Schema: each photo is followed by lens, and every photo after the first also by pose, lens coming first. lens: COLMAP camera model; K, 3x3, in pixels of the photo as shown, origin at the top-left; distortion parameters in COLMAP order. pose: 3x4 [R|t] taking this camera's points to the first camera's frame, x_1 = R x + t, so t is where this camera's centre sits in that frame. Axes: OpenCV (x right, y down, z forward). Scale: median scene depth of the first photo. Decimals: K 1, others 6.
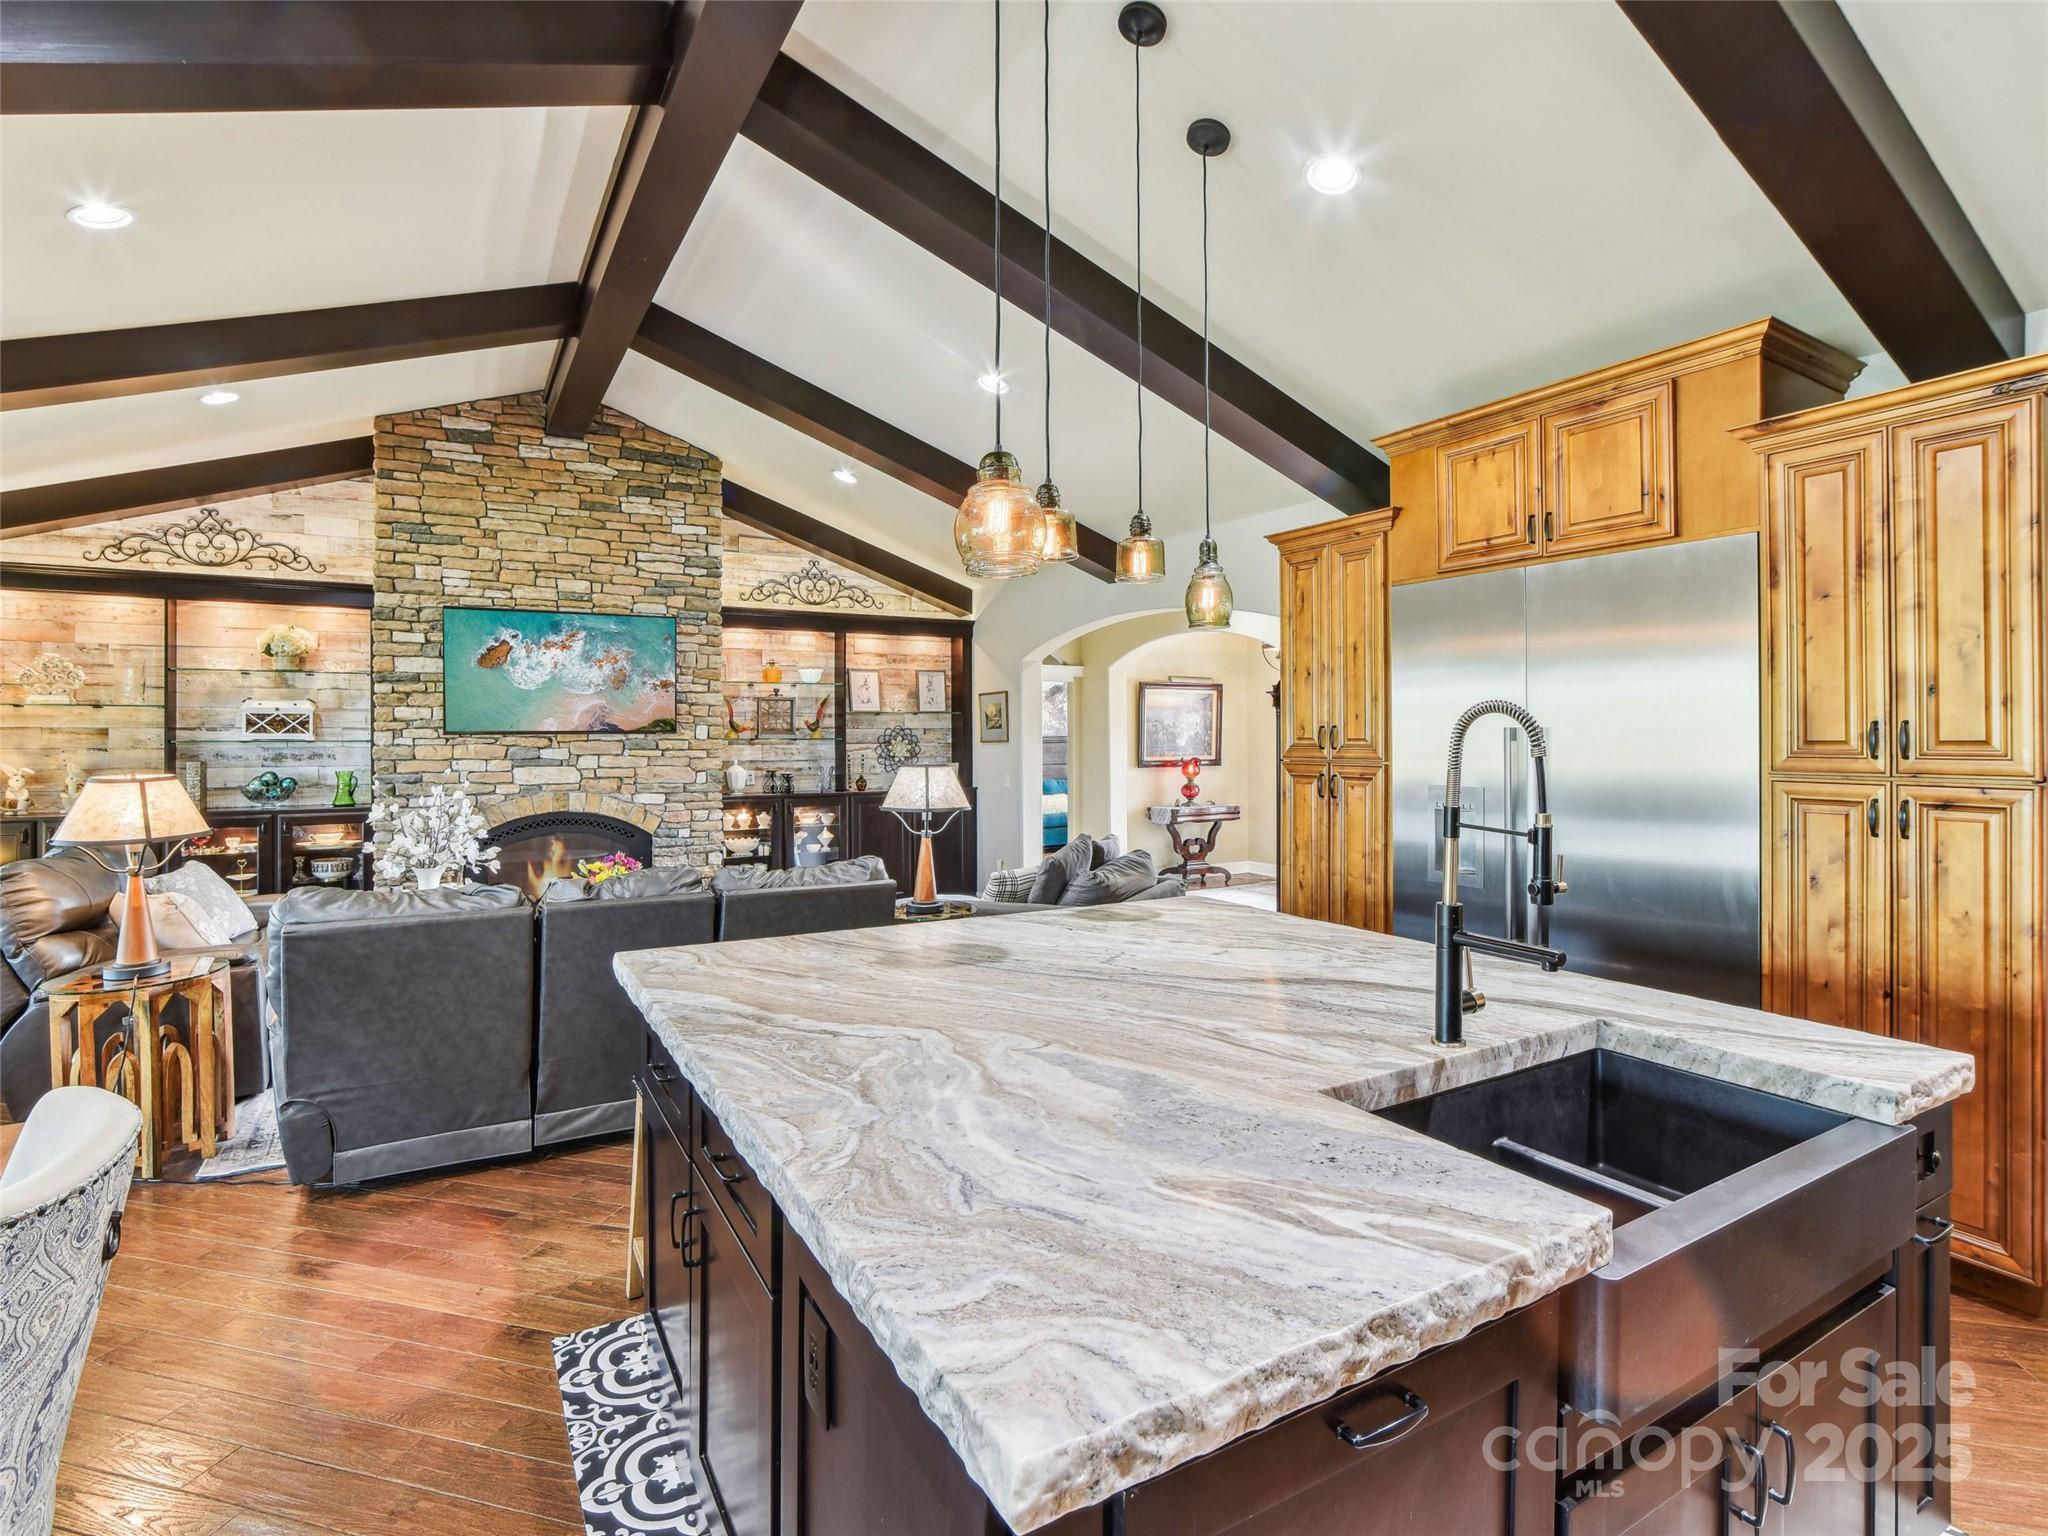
lens RADIAL K [[1001.2, 0, 1025.6], [0, 1001.2, 729.7], [0, 0, 1]] dist [-0.039701, 0.017594]
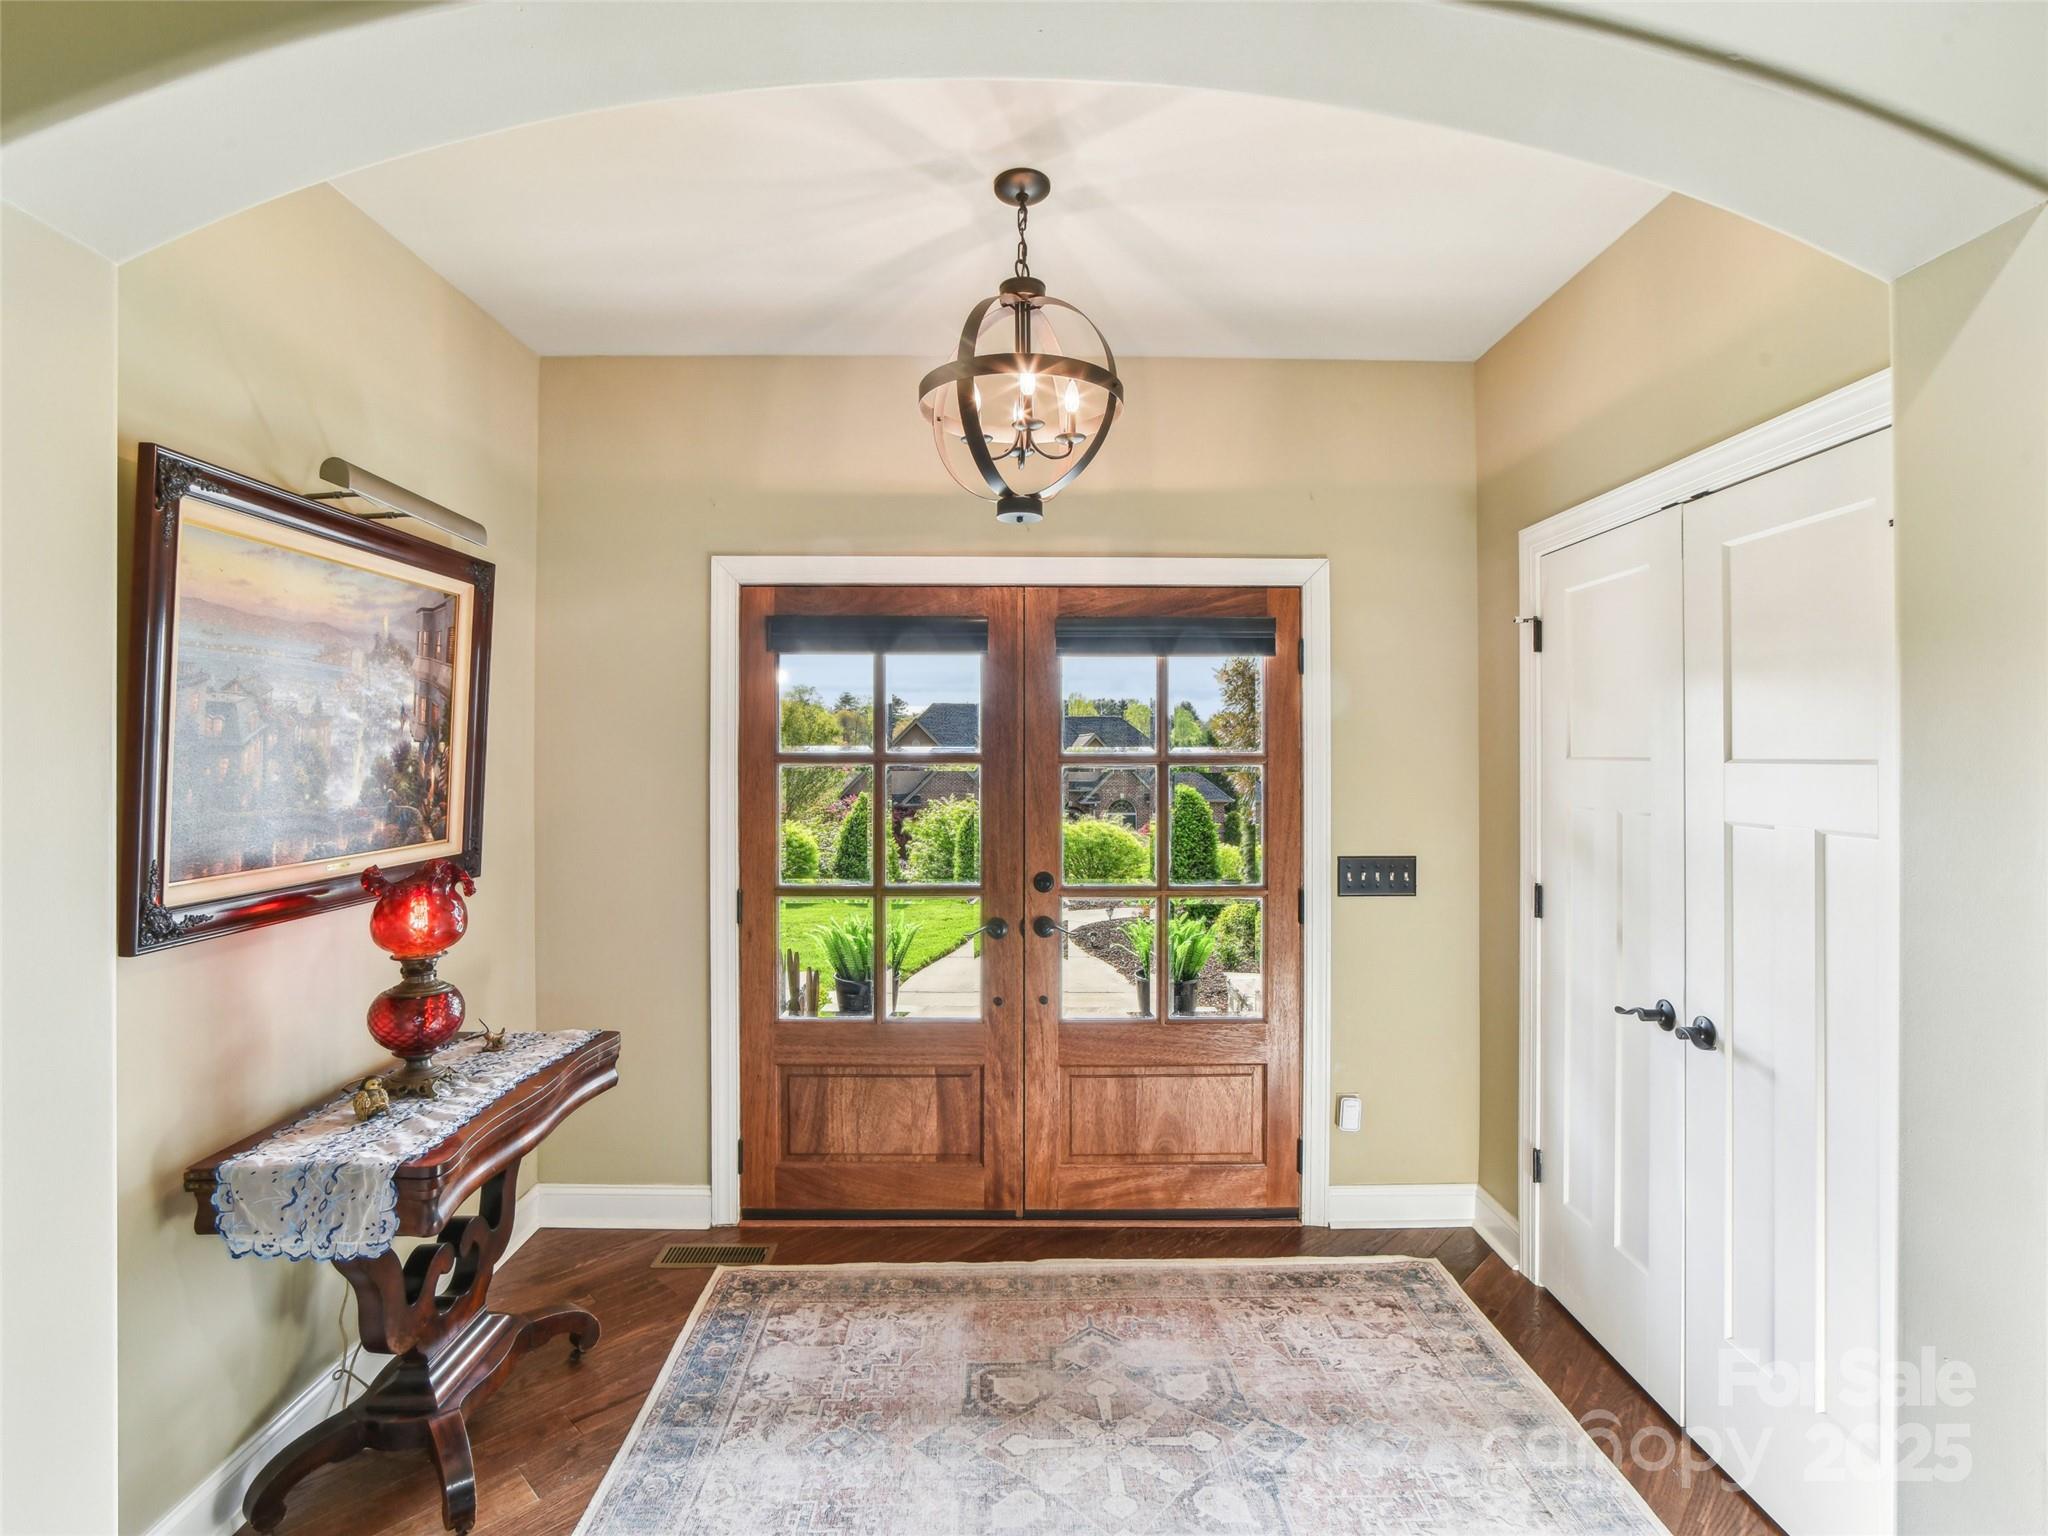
lens RADIAL K [[998.2, 0, 1027.8], [0, 998.2, 750.7], [0, 0, 1]] dist [-0.039975, 0.015113]
pose [[0.489629, 0.005988, 0.871911, 0.067817], [-0.009564, 0.999953, -0.001496, 0.003667], [-0.871879, -0.007606, 0.489663, 1.213012]]
